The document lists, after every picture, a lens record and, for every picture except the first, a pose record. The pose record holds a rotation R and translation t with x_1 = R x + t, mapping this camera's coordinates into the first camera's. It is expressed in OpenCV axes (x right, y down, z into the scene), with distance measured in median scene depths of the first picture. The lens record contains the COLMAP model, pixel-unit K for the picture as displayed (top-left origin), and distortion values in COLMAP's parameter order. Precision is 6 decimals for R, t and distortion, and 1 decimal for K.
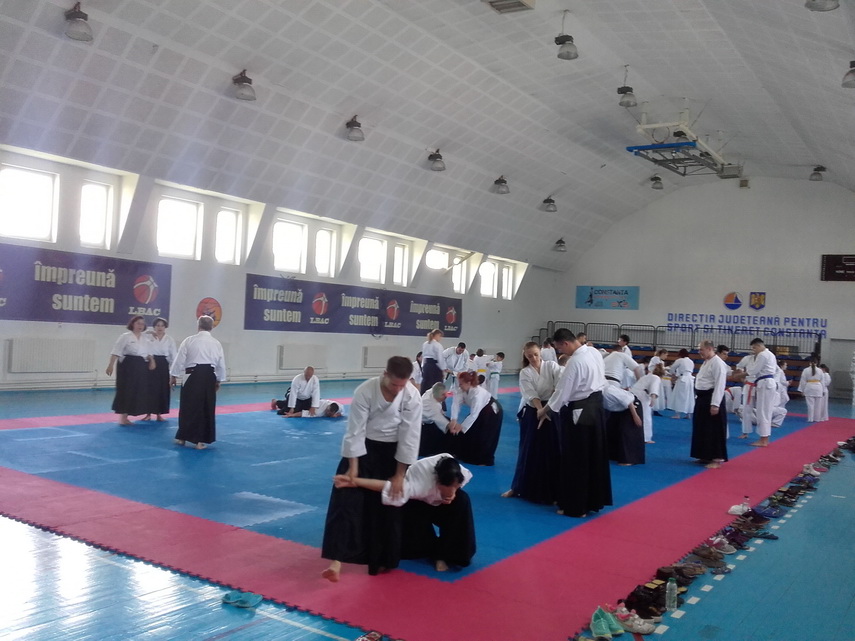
lens RADIAL K [[822.3, 0, 438.1], [0, 822.3, 320.8], [0, 0, 1]] dist [0.097354, 0.000000]
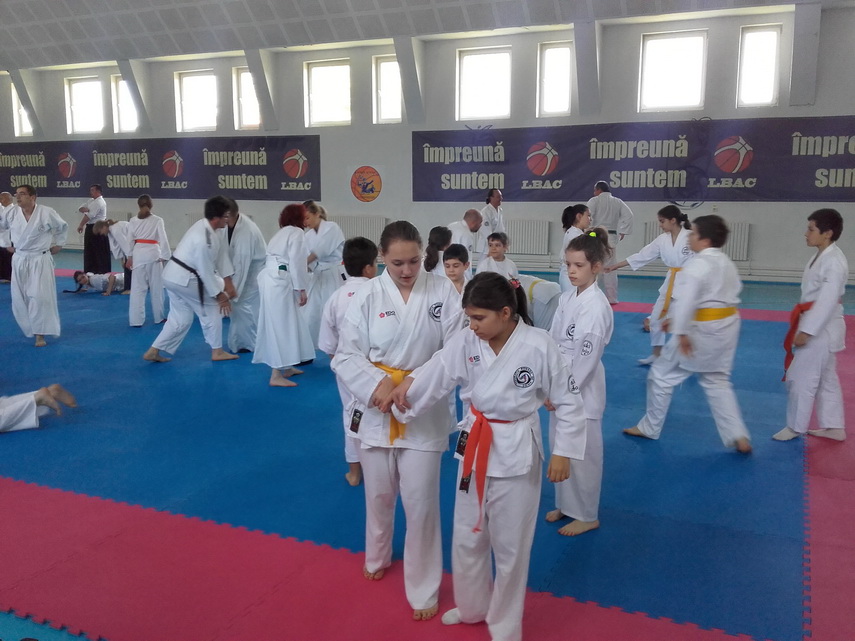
lens RADIAL K [[815.8, 0, 422.5], [0, 815.8, 314.6], [0, 0, 1]] dist [0.031922, 0.000000]
pose [[0.141176, 0.095378, -0.985379, 0.518702], [0.019141, 0.994899, 0.099042, 0.038212], [0.989799, -0.032843, 0.138630, 0.802796]]
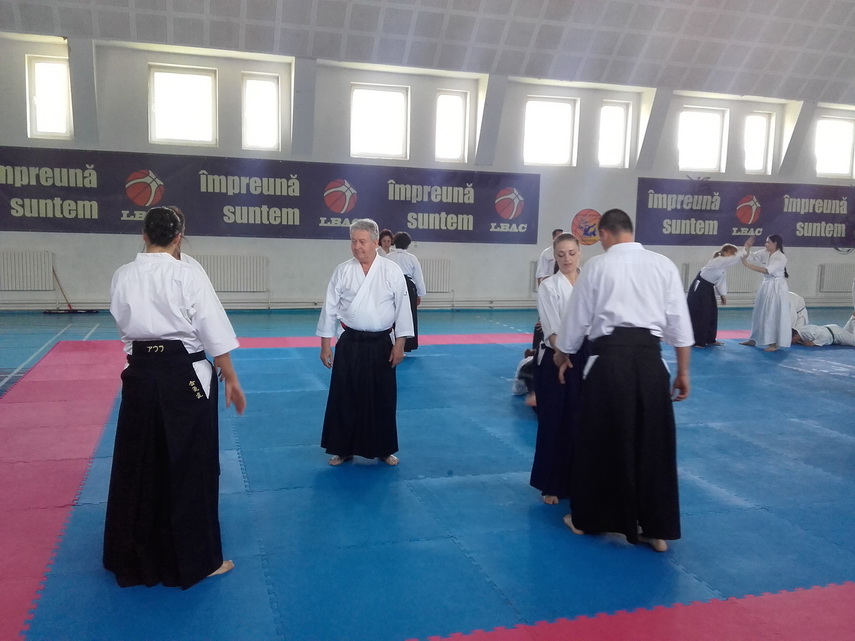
lens RADIAL K [[815.8, 0, 430.5], [0, 815.8, 324.5], [0, 0, 1]] dist [0.031922, 0.000000]
pose [[0.765919, 0.037249, -0.641857, 0.128522], [0.026604, 0.995629, 0.089526, 0.009681], [0.642386, -0.085646, 0.761581, 0.200606]]
